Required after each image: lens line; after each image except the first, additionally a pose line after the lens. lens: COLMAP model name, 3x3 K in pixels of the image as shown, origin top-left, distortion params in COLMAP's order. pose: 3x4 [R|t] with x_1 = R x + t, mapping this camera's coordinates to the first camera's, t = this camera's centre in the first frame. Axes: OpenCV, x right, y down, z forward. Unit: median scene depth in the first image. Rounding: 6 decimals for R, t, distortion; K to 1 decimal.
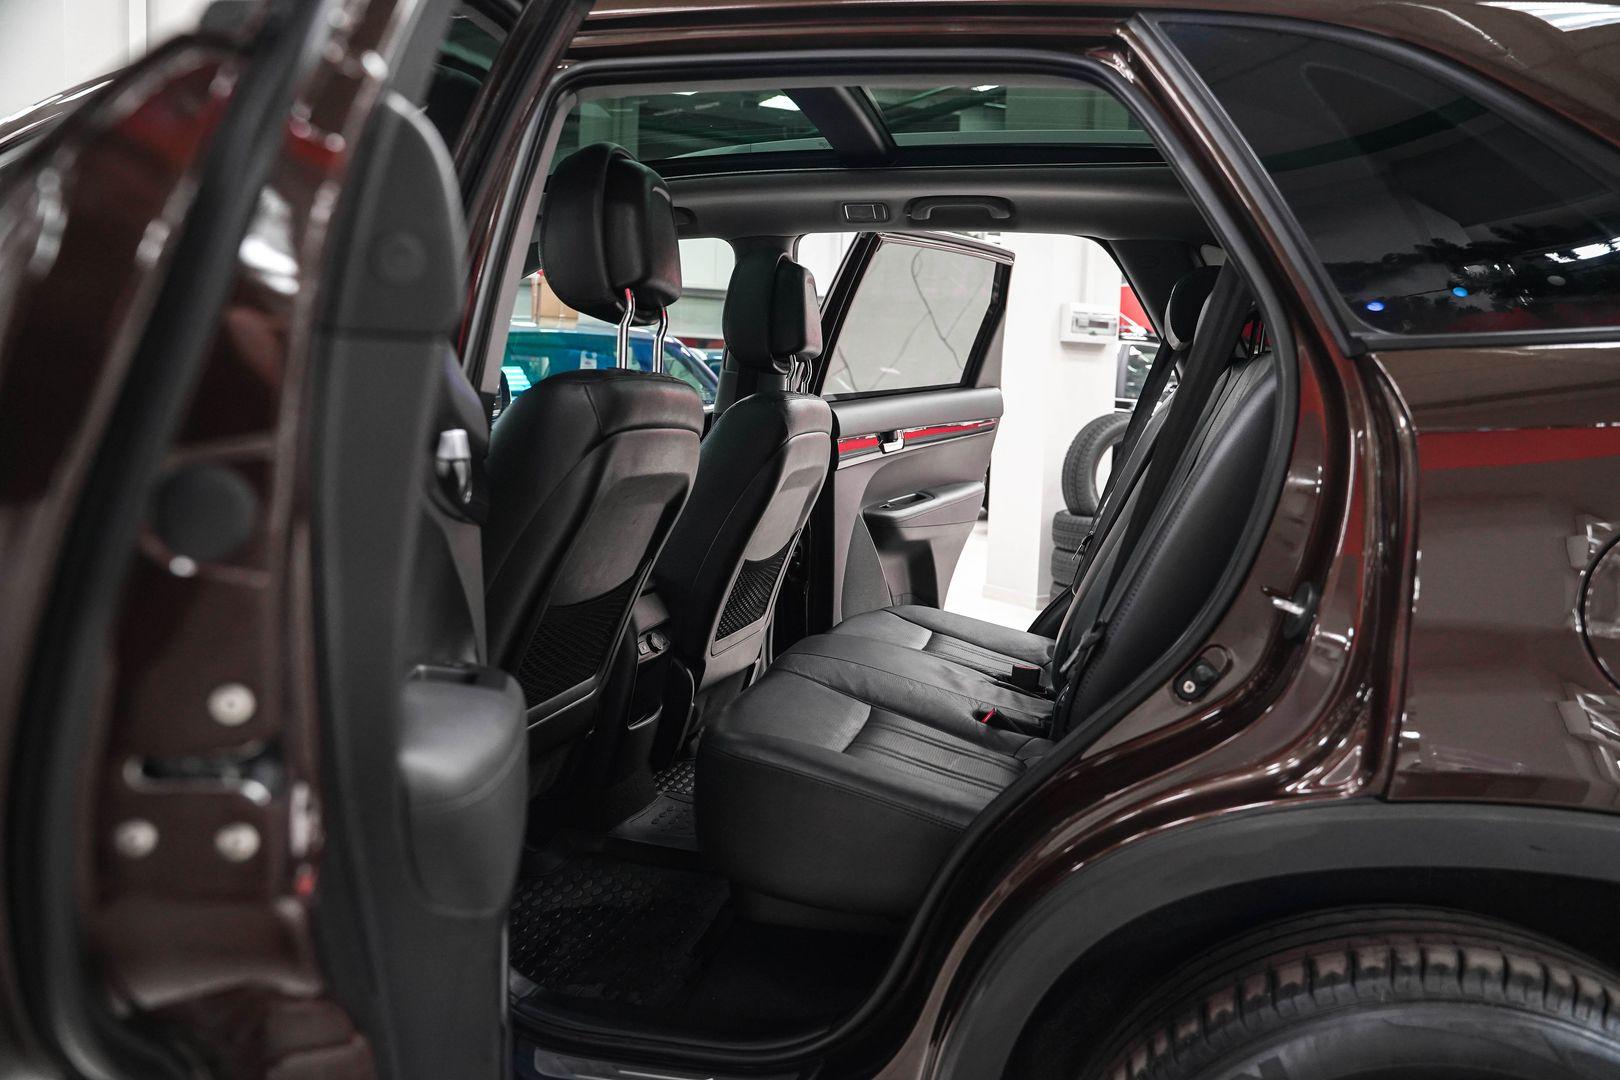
lens RADIAL K [[1322.9, 0, 800.3], [0, 1322.9, 549.5], [0, 0, 1]] dist [-0.125934, 0.123445]
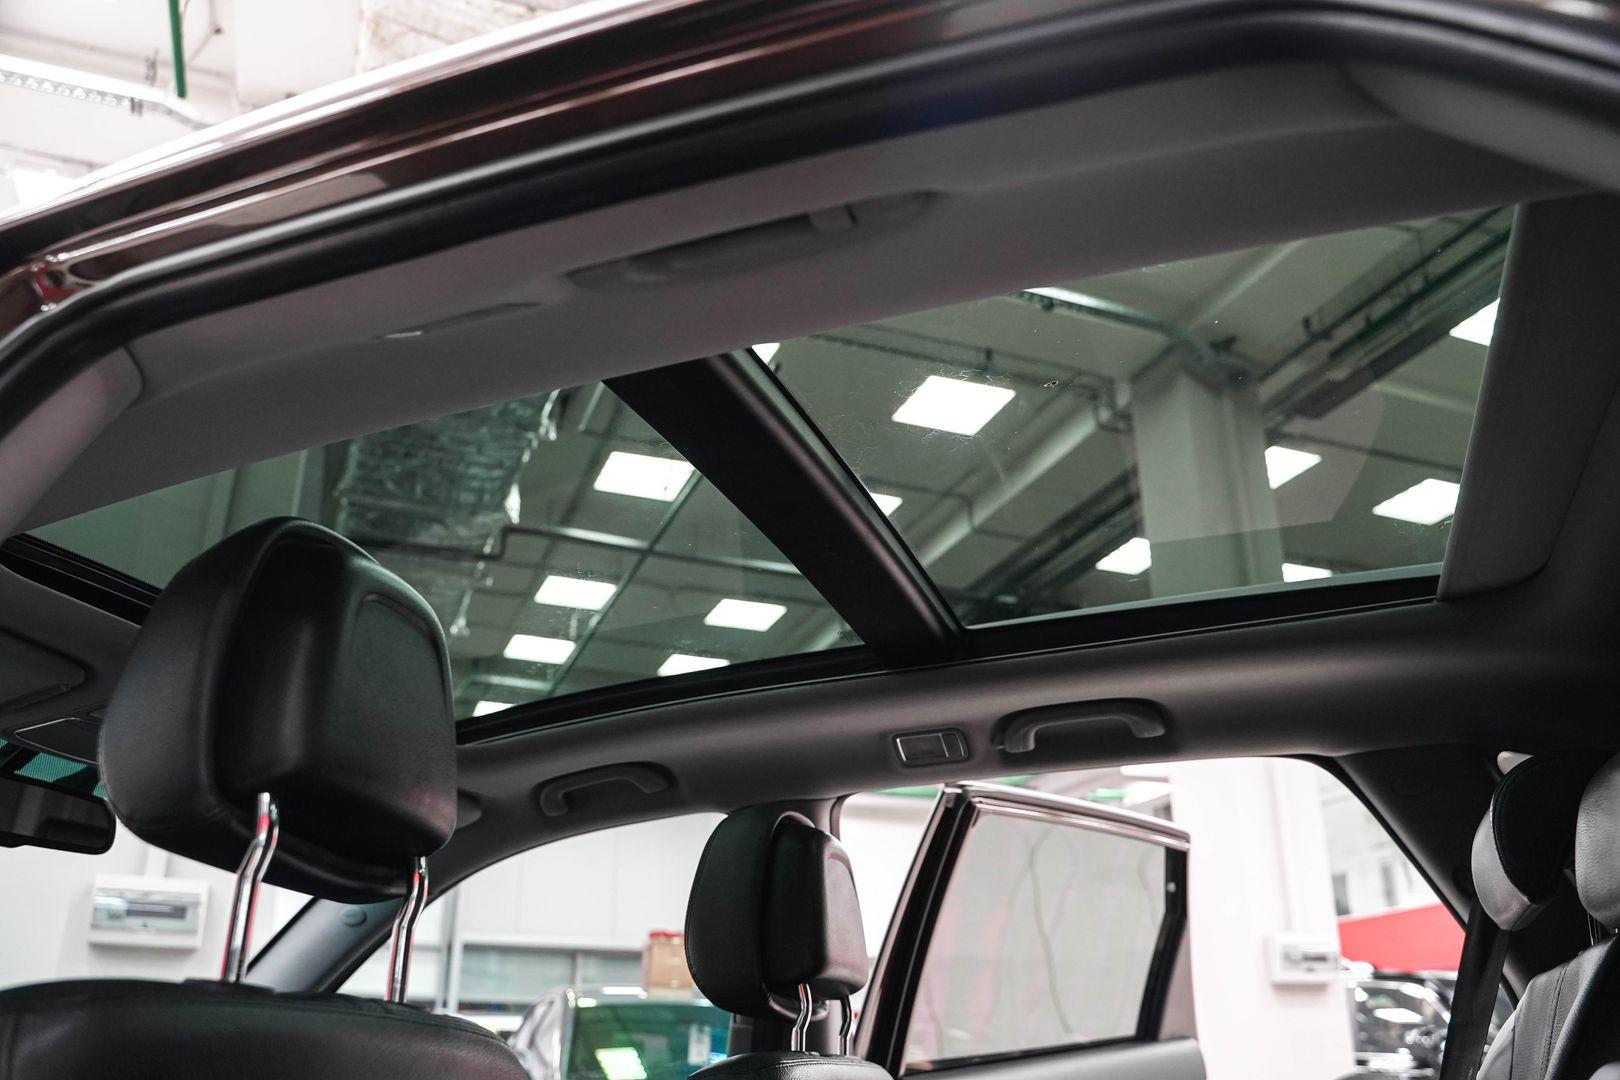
lens RADIAL K [[1322.9, 0, 800.3], [0, 1322.9, 549.5], [0, 0, 1]] dist [-0.125934, 0.123445]
pose [[0.990095, -0.082125, -0.113871, 0.049913], [0.017072, 0.875474, -0.482963, -0.027642], [0.139355, 0.476236, 0.868205, 0.296542]]
